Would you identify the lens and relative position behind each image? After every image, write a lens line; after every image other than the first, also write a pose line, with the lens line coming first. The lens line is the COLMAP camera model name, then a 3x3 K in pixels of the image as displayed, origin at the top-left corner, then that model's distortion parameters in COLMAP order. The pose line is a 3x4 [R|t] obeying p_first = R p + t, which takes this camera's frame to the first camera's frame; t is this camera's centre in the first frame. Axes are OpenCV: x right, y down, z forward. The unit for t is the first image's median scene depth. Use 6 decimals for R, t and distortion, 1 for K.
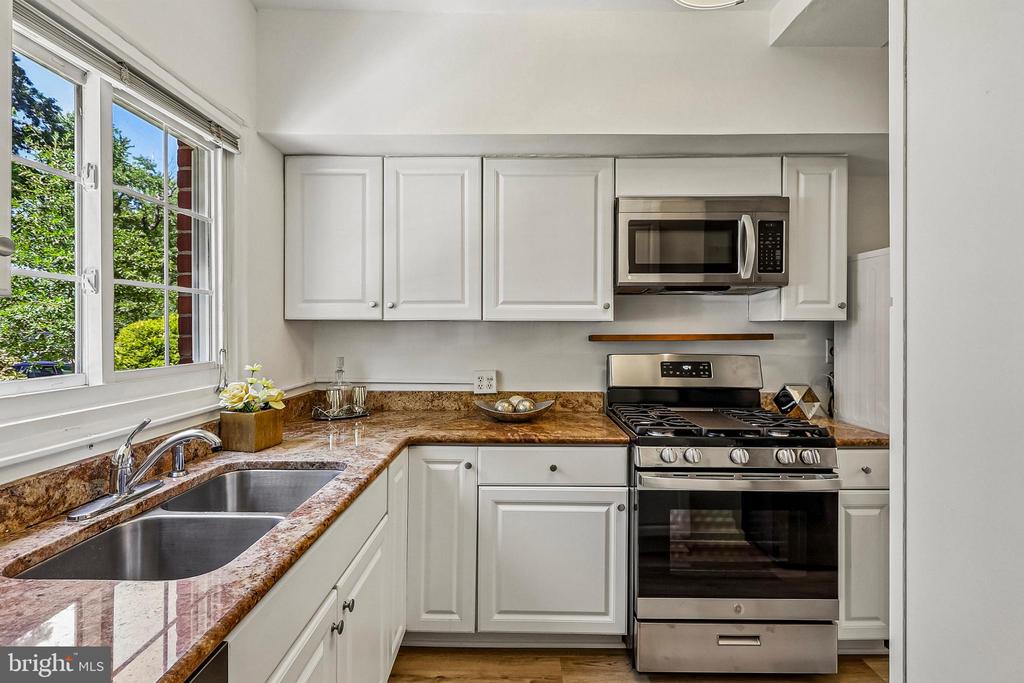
lens RADIAL K [[491.1, 0, 516.5], [0, 491.1, 337.9], [0, 0, 1]] dist [0.006471, 0.001108]
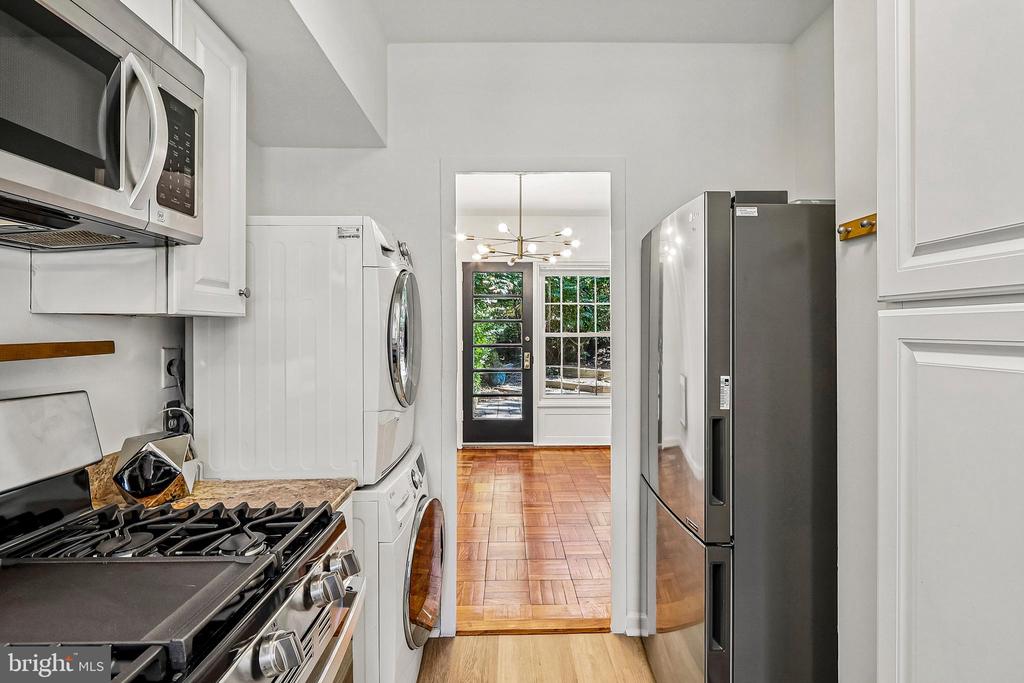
lens RADIAL K [[491.1, 0, 512.9], [0, 491.1, 332.2], [0, 0, 1]] dist [0.006471, 0.001108]
pose [[-0.004784, -0.005820, 0.999972, 0.043454], [0.023346, 0.999710, 0.005930, -0.011753], [-0.999716, 0.023374, -0.004646, 0.659577]]
